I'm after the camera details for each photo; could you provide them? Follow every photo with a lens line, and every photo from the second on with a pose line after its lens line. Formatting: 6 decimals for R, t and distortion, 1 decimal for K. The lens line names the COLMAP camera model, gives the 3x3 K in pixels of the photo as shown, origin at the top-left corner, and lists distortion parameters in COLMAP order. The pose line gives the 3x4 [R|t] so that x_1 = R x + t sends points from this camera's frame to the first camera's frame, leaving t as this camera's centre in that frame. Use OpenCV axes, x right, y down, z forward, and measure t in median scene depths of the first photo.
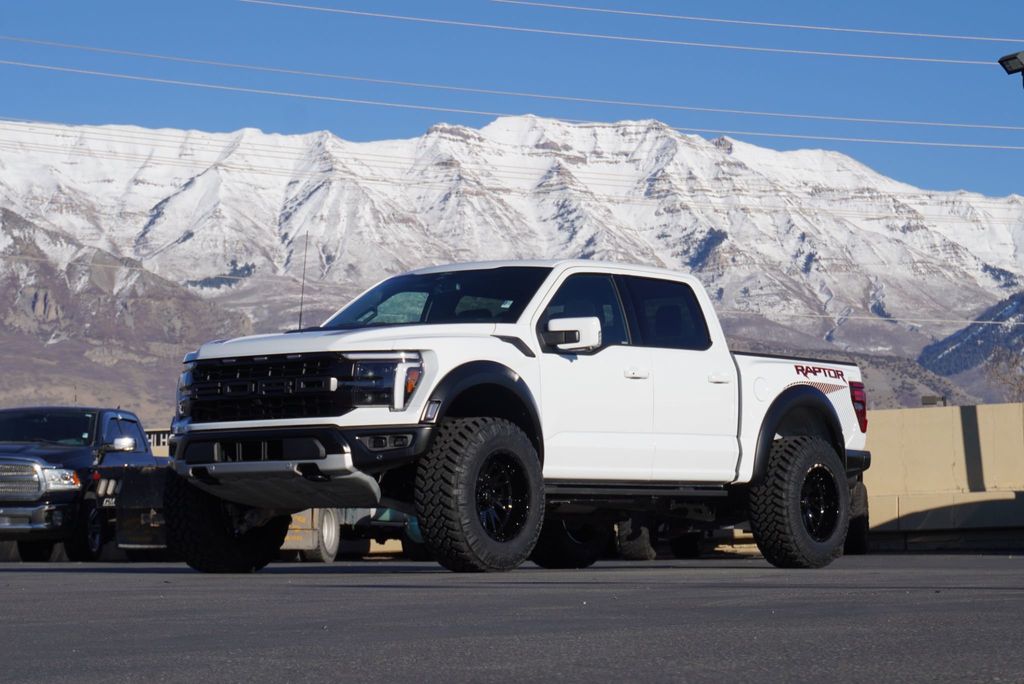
lens RADIAL K [[2212.3, 0, 512.0], [0, 2212.3, 342.0], [0, 0, 1]] dist [0.258936, -0.073614]
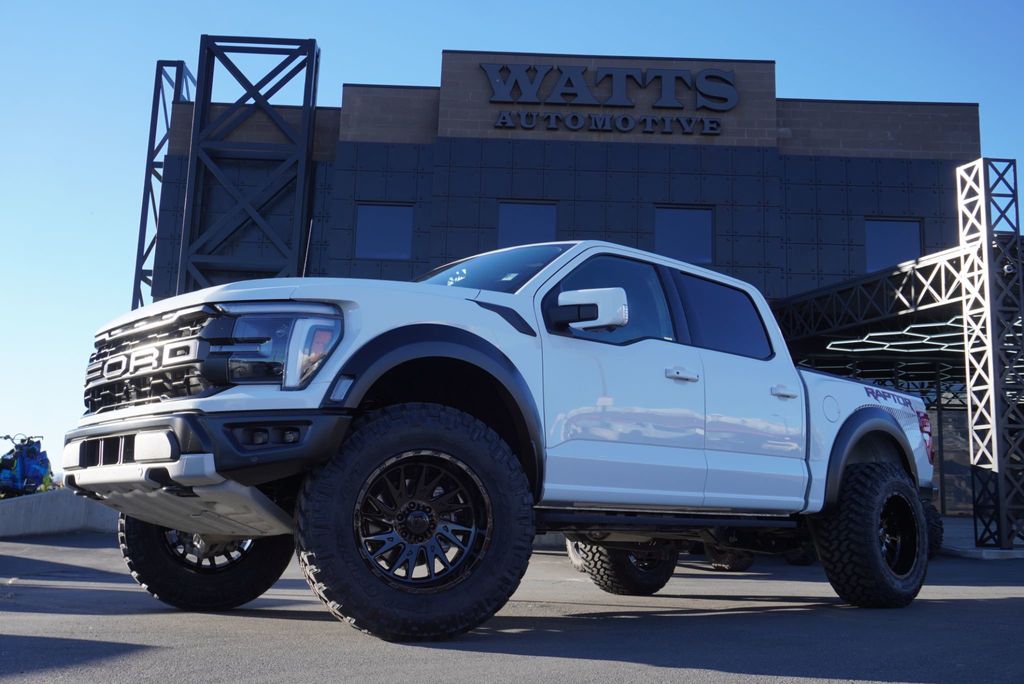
lens RADIAL K [[1055.4, 0, 512.2], [0, 1055.4, 325.6], [0, 0, 1]] dist [-0.005954, 0.014258]
pose [[0.989136, -0.006312, -0.146870, 0.058068], [-0.009982, 0.993888, -0.109944, 0.044941], [0.146666, 0.110215, 0.983027, 0.685463]]
